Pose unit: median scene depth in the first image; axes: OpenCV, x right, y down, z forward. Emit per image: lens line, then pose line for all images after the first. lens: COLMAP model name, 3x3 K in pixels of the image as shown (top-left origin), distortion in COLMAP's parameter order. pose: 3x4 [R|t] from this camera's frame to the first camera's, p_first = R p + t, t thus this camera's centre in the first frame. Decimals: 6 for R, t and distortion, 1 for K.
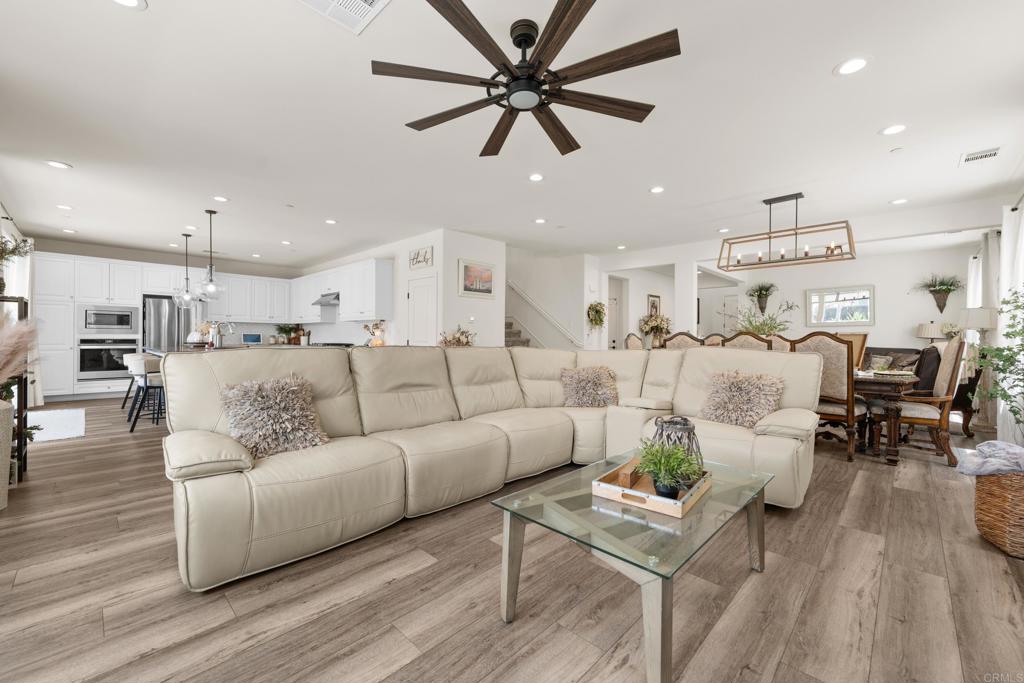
lens RADIAL K [[413.6, 0, 503.7], [0, 413.6, 339.9], [0, 0, 1]] dist [0.001086, 0.000016]
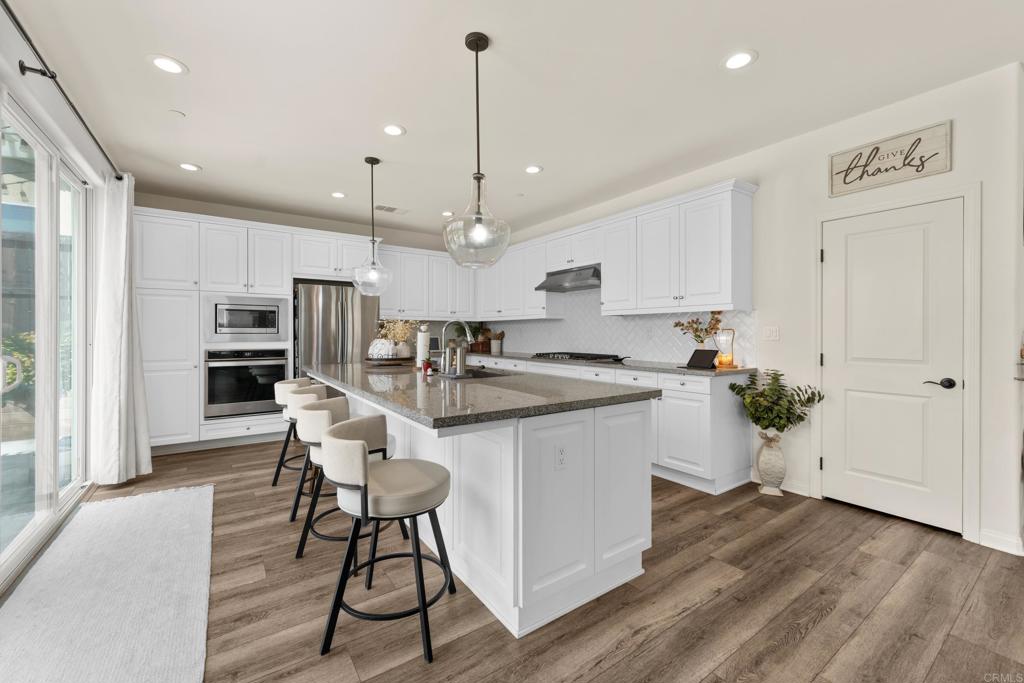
lens RADIAL K [[412.2, 0, 511.9], [0, 412.2, 336.4], [0, 0, 1]] dist [-0.002738, -0.000276]
pose [[0.984172, -0.008389, -0.177019, -0.444313], [0.008187, 0.999965, -0.001874, -0.017529], [0.177029, 0.000395, 0.984206, 0.452524]]
